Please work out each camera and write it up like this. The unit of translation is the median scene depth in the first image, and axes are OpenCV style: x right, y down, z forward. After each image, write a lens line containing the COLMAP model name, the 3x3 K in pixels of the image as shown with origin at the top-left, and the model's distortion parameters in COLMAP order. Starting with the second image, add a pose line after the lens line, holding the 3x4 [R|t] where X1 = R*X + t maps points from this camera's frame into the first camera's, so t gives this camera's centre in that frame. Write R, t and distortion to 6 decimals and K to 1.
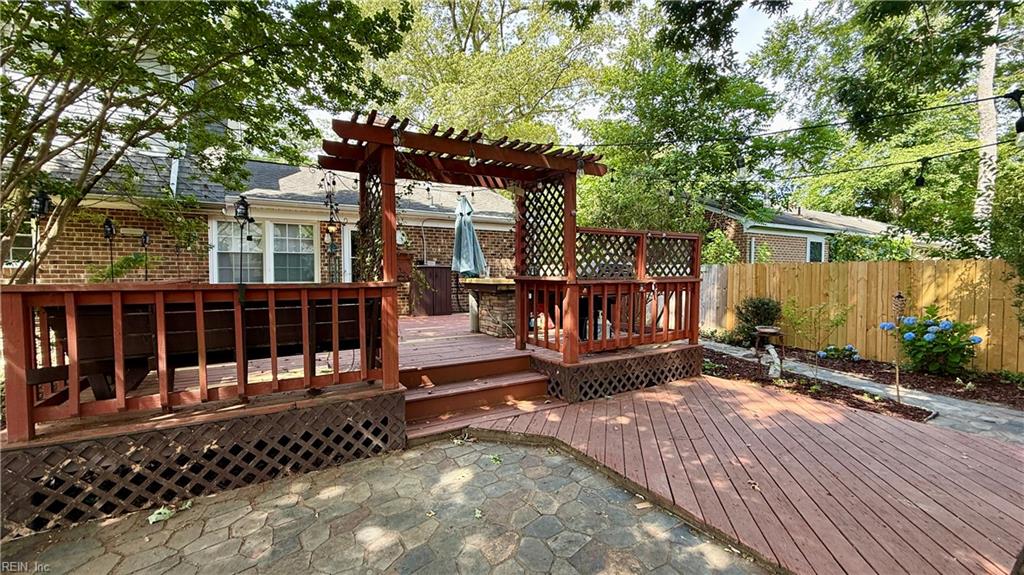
lens RADIAL K [[404.9, 0, 509.9], [0, 404.9, 288.2], [0, 0, 1]] dist [-0.000542, 0.000212]
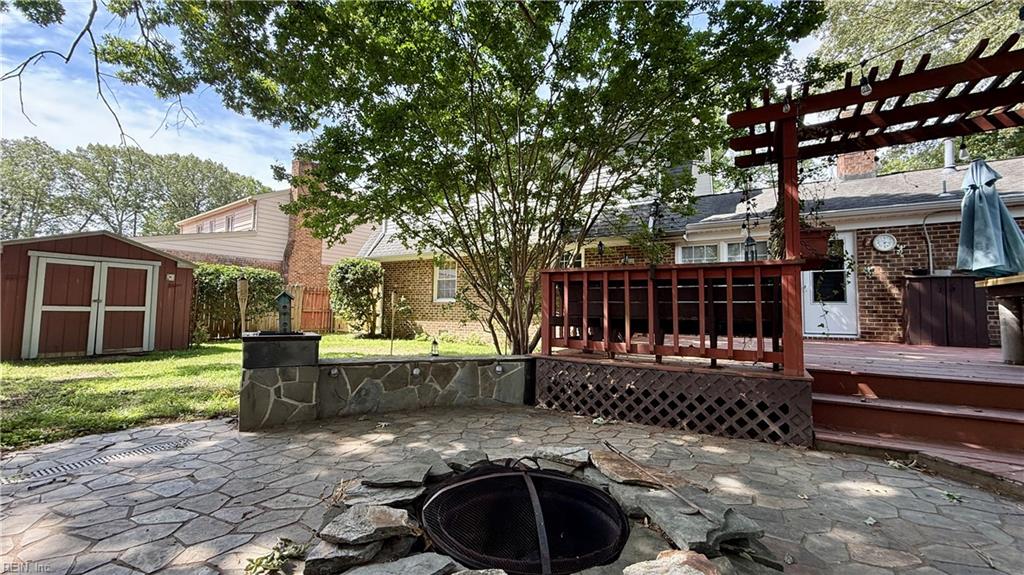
lens RADIAL K [[404.9, 0, 509.9], [0, 404.9, 288.2], [0, 0, 1]] dist [-0.000542, 0.000212]
pose [[0.471839, -0.038682, -0.880836, 0.227131], [-0.043402, 0.996807, -0.067024, 0.147035], [0.880616, 0.069855, 0.468654, -0.005776]]
